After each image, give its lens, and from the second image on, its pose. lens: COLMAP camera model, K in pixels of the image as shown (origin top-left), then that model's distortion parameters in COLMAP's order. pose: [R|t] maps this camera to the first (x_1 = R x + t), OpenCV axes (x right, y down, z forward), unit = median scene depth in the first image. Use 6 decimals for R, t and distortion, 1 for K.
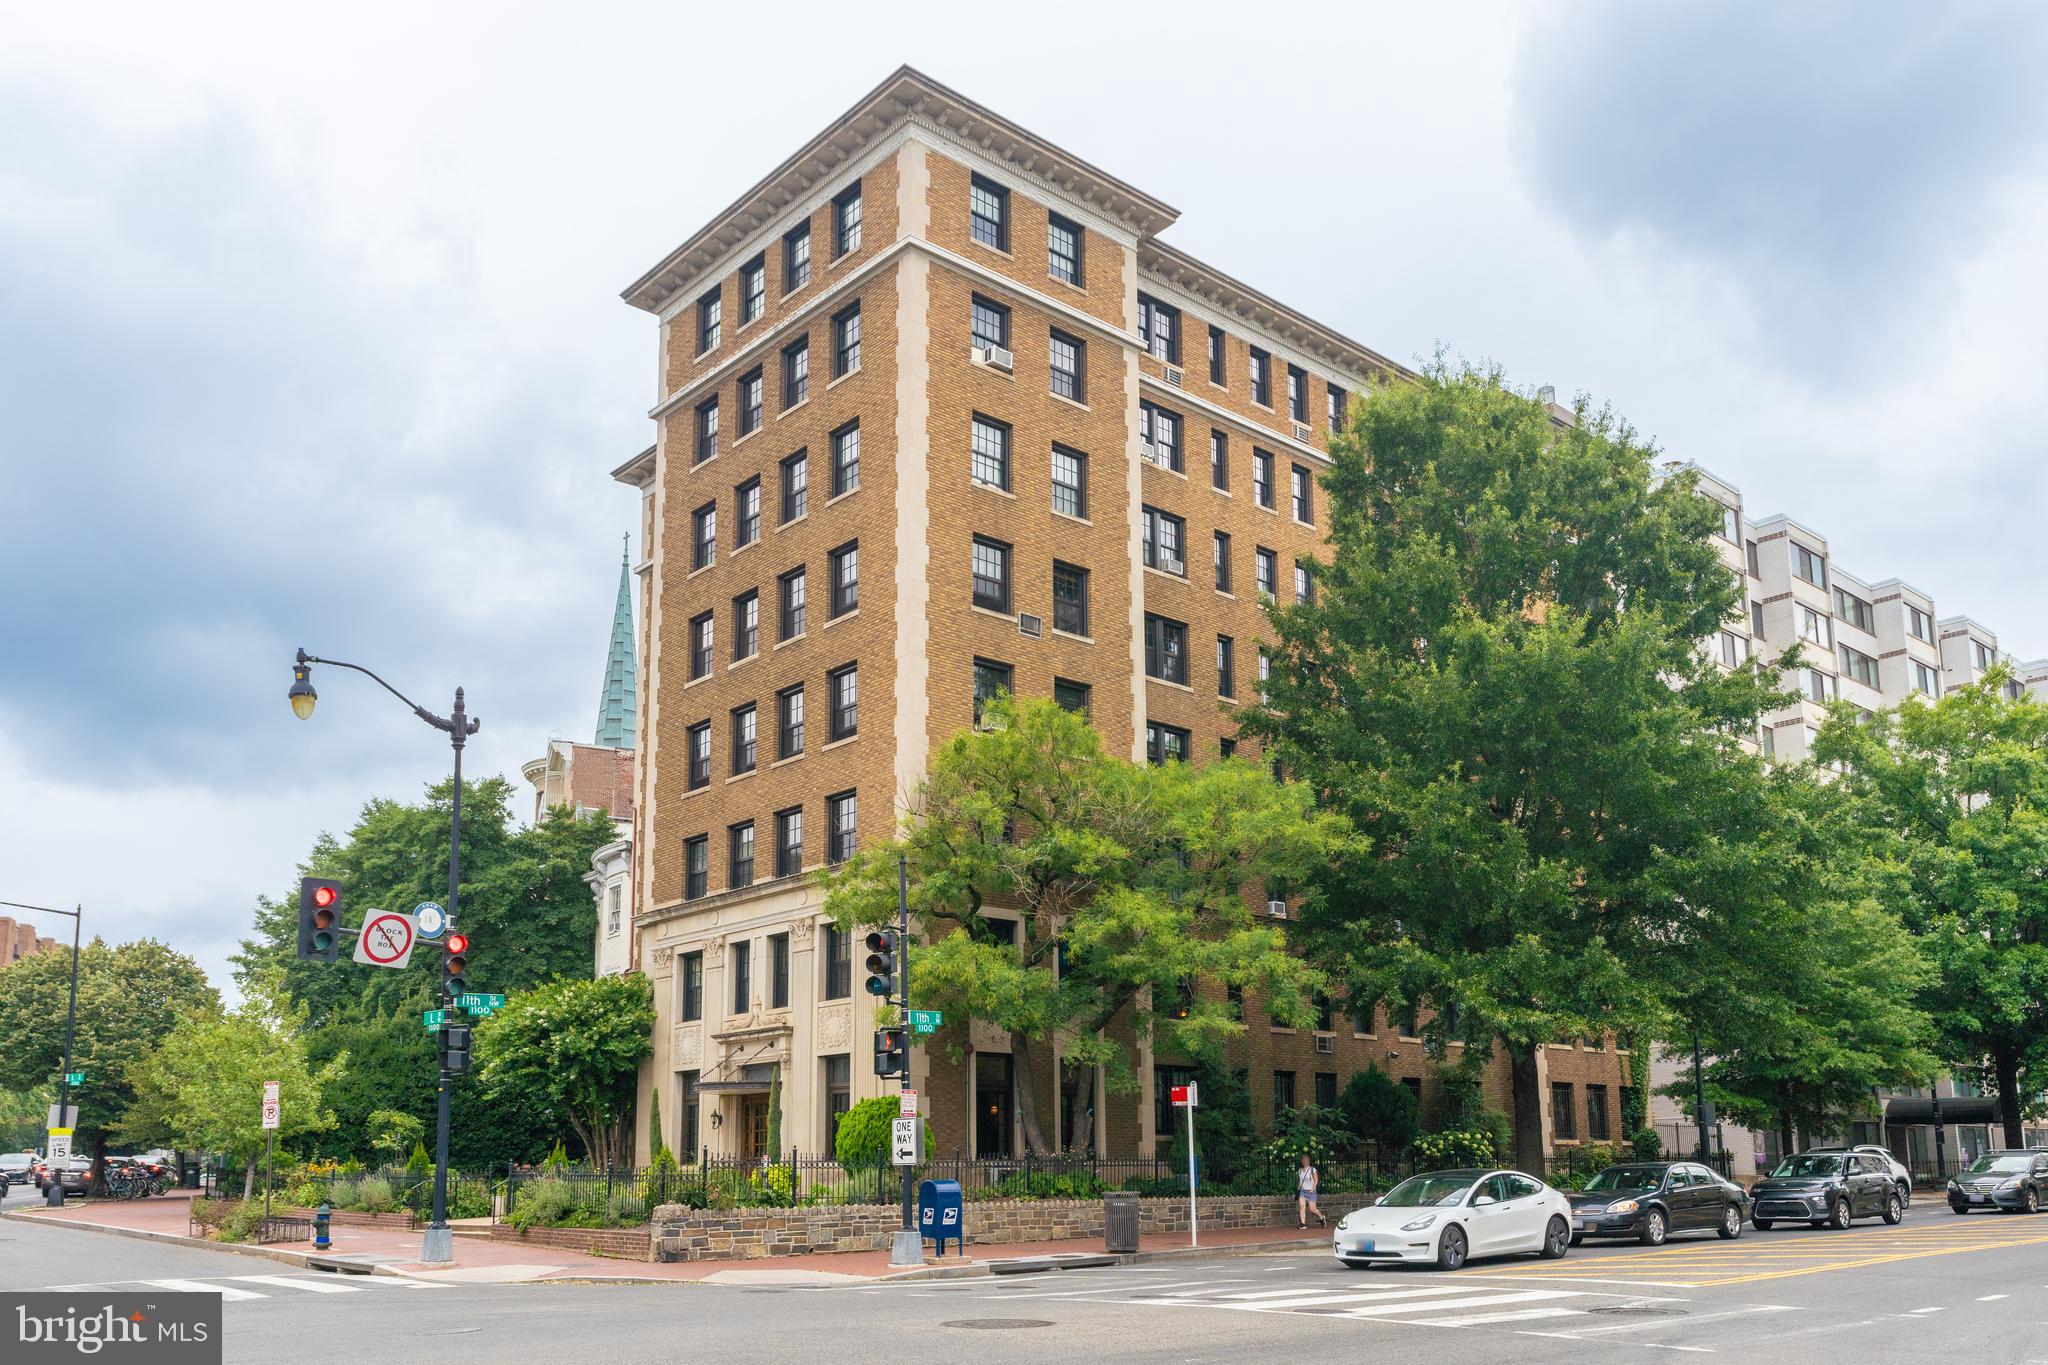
lens RADIAL K [[1647.9, 0, 1023.2], [0, 1647.9, 905.2], [0, 0, 1]] dist [0.054133, 0.000361]
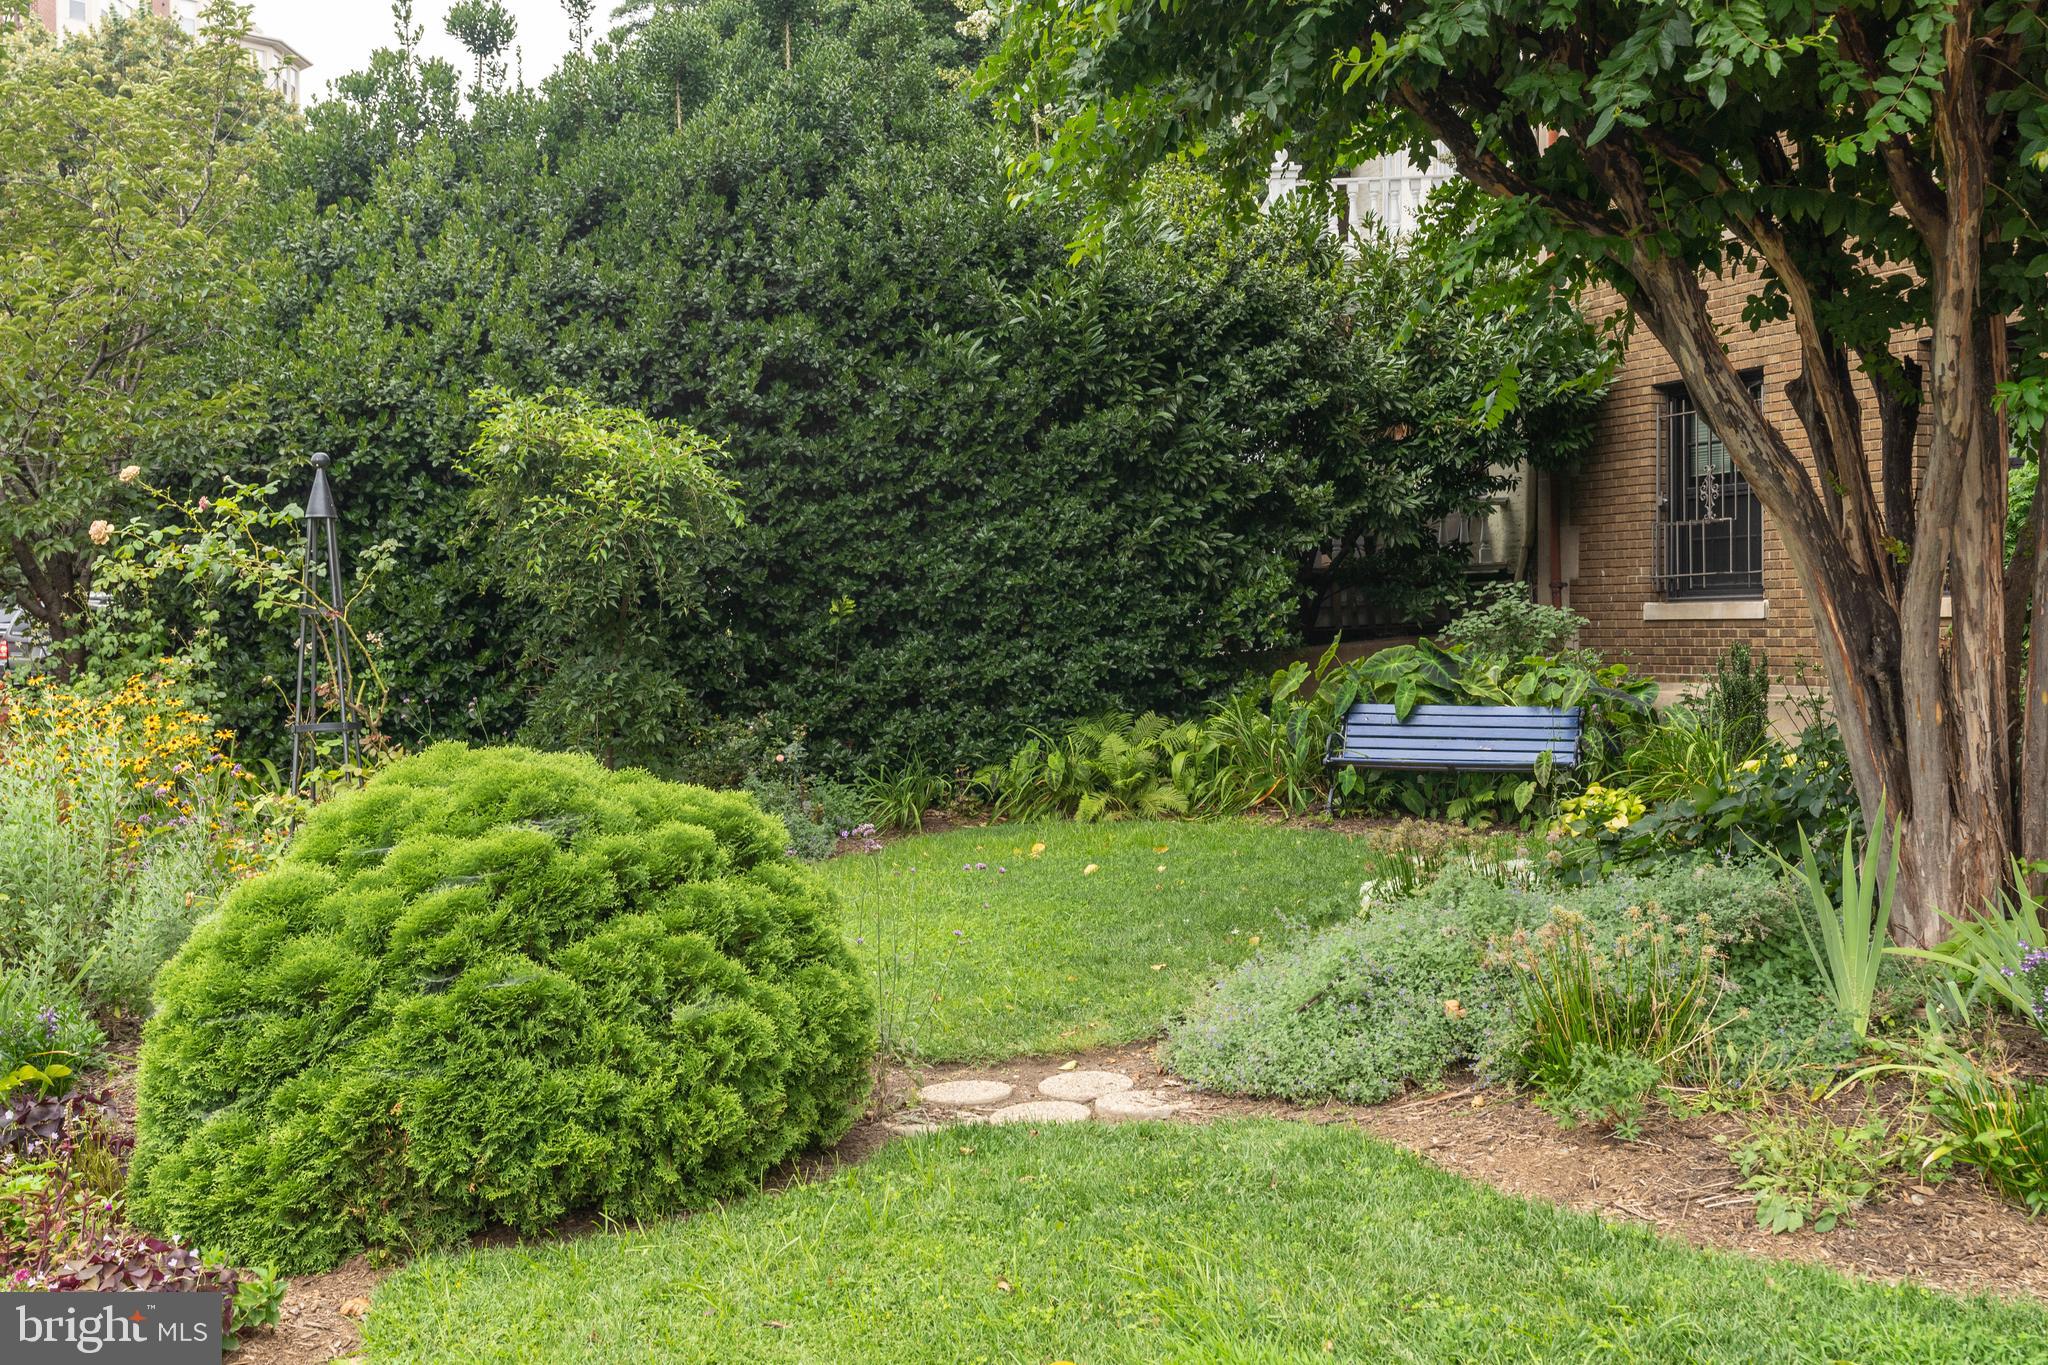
lens RADIAL K [[2125.5, 0, 1024.0], [0, 2125.5, 682.5], [0, 0, 1]] dist [0.098215, -0.315953]
pose [[0.940446, 0.017289, -0.339504, -0.275385], [0.046632, 0.982703, 0.179218, 0.127786], [0.336730, -0.184377, 0.923373, 0.876475]]
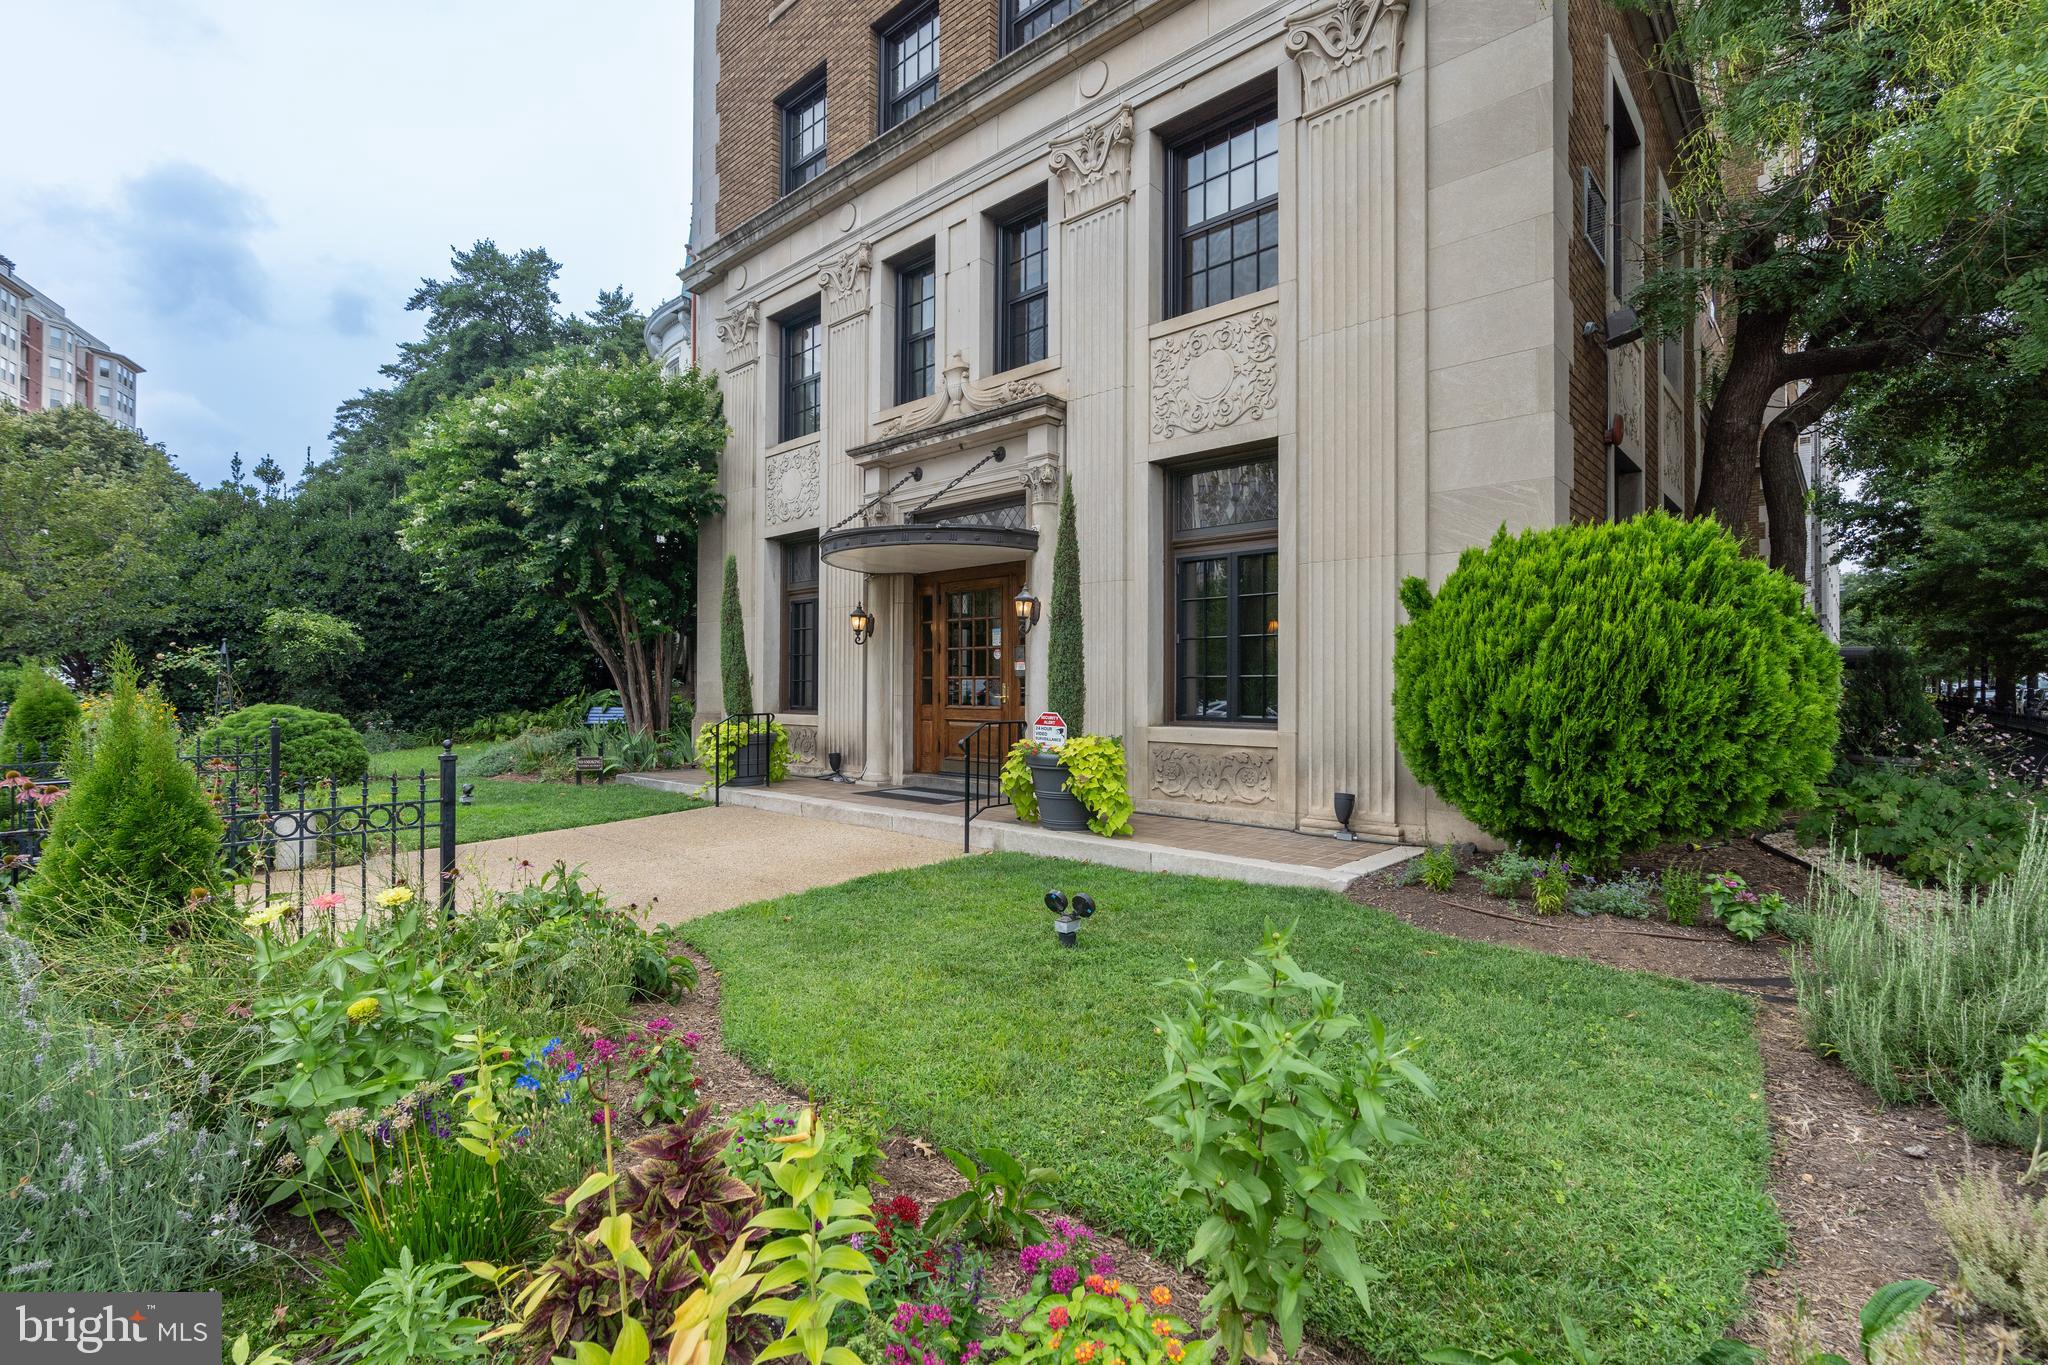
lens RADIAL K [[950.3, 0, 1024.0], [0, 950.3, 682.5], [0, 0, 1]] dist [0.000726, 0.000309]
pose [[0.996289, 0.015592, 0.084652, -0.155557], [-0.028337, 0.988049, 0.151512, 0.099145], [-0.081278, -0.153349, 0.984824, 0.695422]]
